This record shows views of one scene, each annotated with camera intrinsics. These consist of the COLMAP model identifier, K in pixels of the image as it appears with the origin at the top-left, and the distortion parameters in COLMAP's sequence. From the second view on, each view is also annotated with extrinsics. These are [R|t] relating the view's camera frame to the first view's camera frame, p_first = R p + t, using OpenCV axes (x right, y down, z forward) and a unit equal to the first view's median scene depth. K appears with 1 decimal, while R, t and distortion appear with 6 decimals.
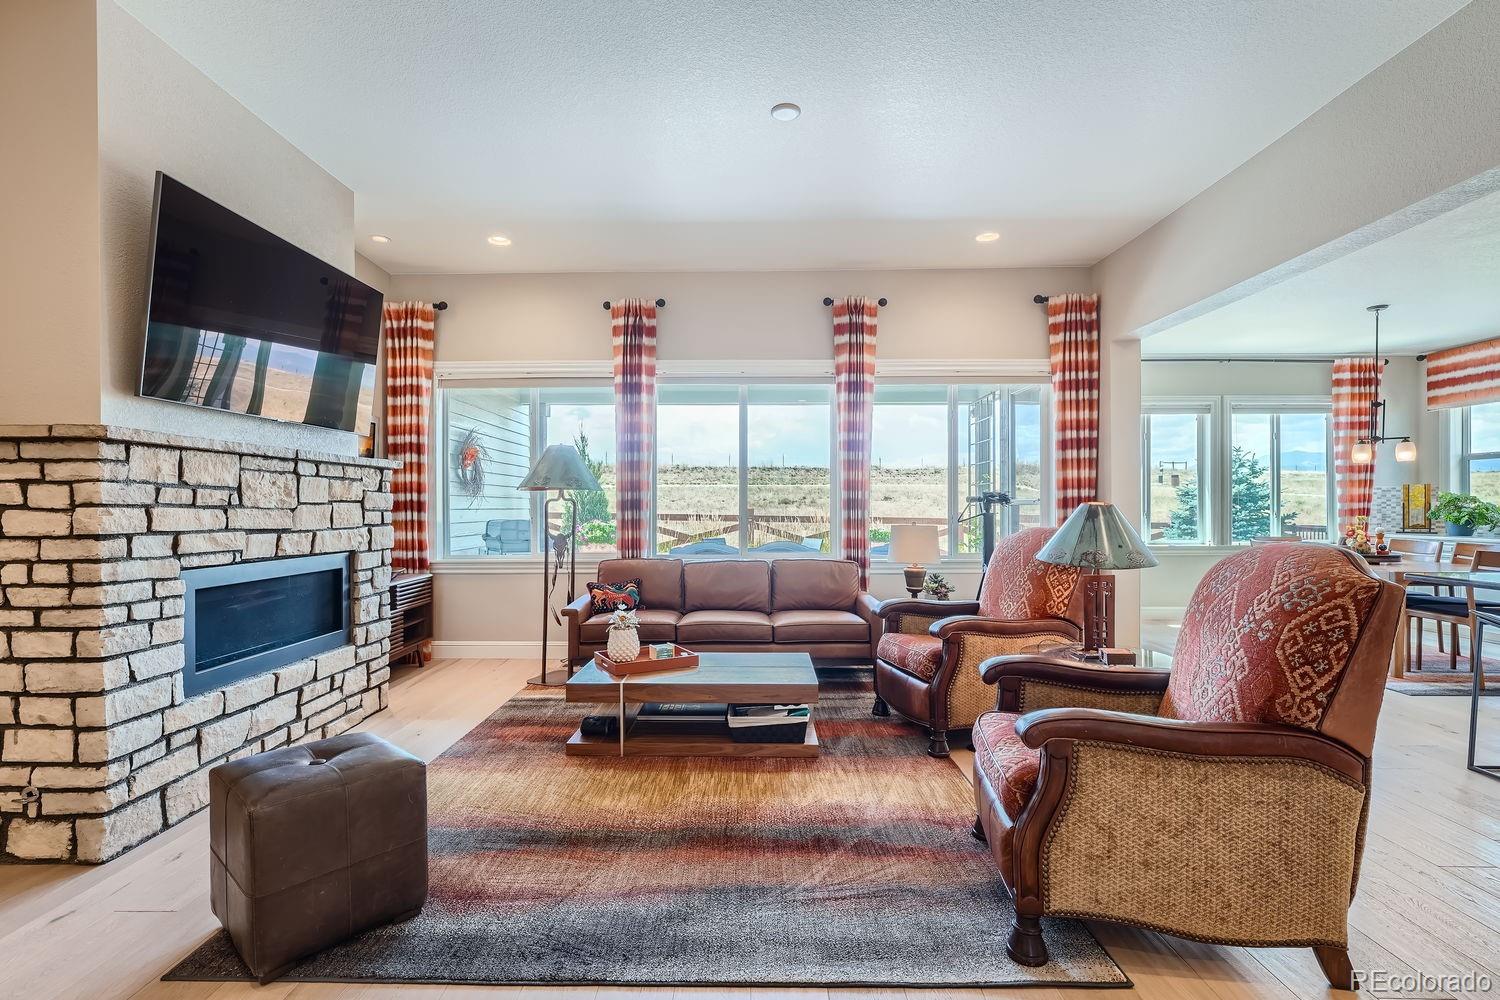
lens RADIAL K [[694.7, 0, 742.6], [0, 694.7, 505.0], [0, 0, 1]] dist [-0.009159, 0.002817]
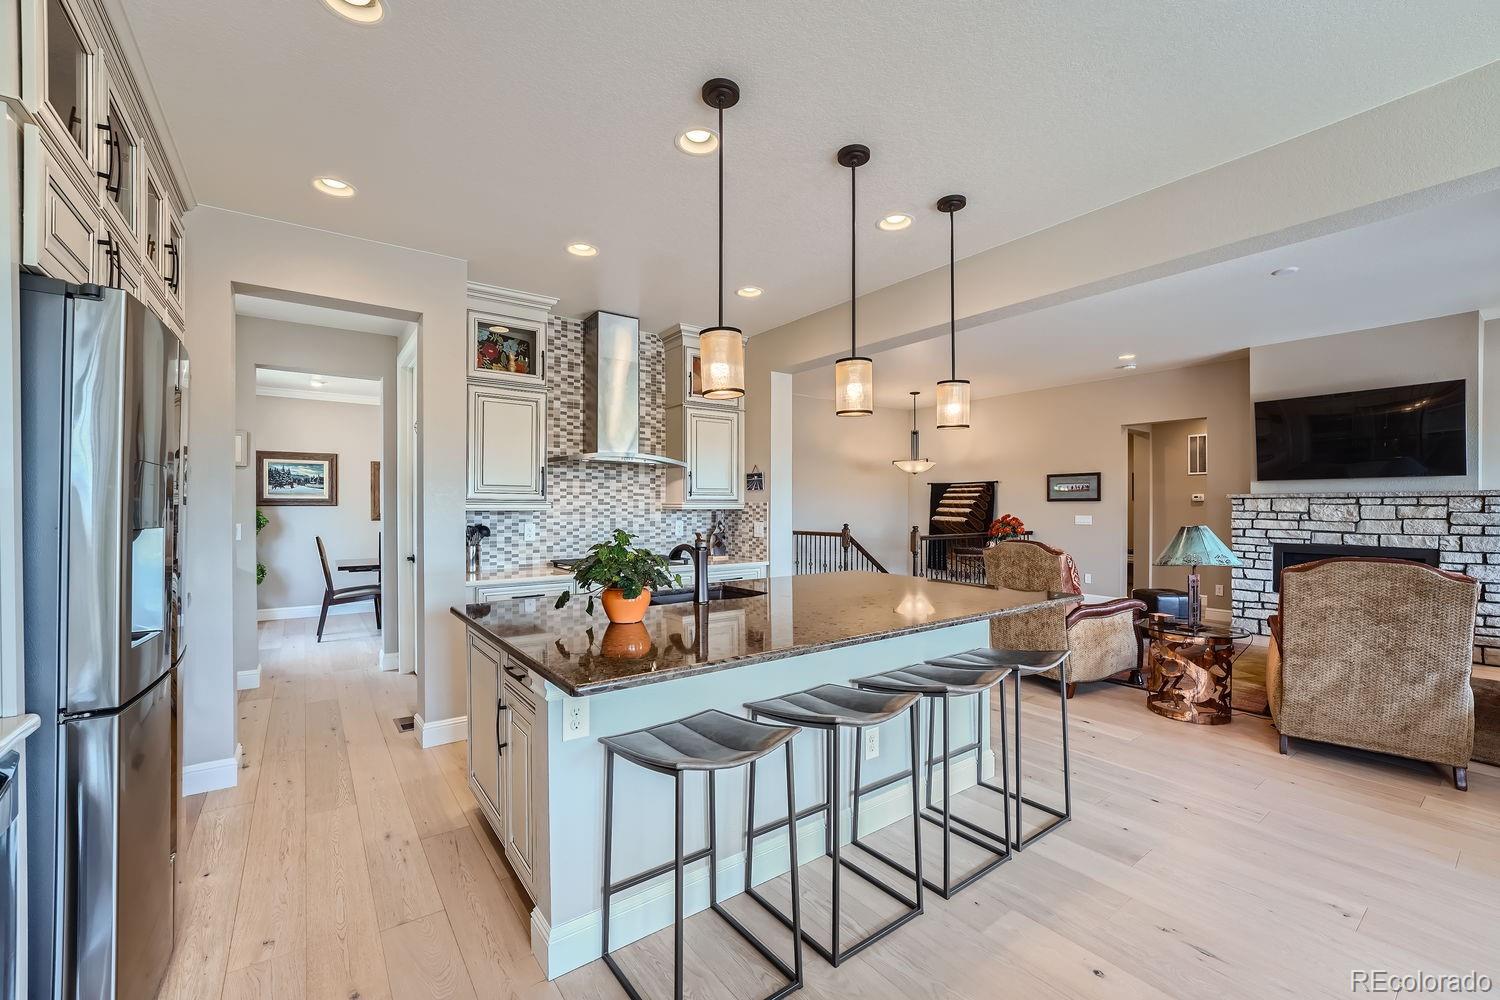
lens RADIAL K [[611.7, 0, 746.2], [0, 611.7, 506.9], [0, 0, 1]] dist [-0.026579, 0.006408]
pose [[-0.800082, 0.000647, -0.599891, 1.489248], [0.001465, 0.999999, -0.000876, -0.032462], [0.599890, -0.001579, -0.800081, 1.106533]]
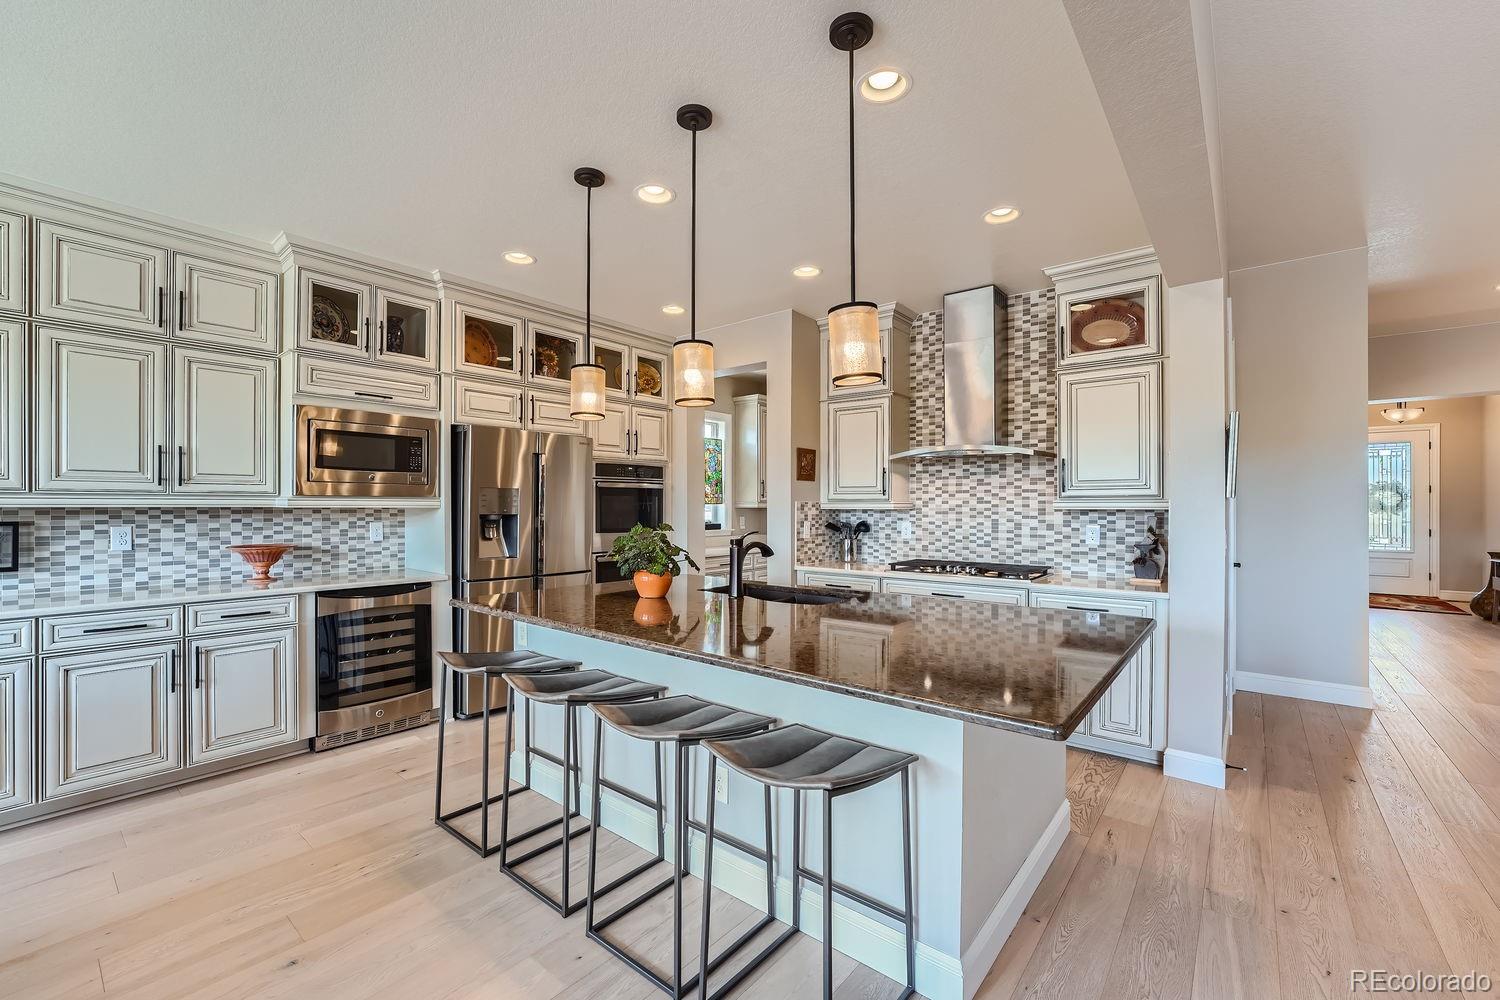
lens RADIAL K [[624.7, 0, 731.8], [0, 624.7, 506.0], [0, 0, 1]] dist [-0.002609, -0.000879]
pose [[-0.772267, -0.001911, 0.635296, 0.653739], [-0.001345, 0.999998, 0.001372, -0.034844], [-0.635297, 0.000205, -0.772268, 1.100968]]
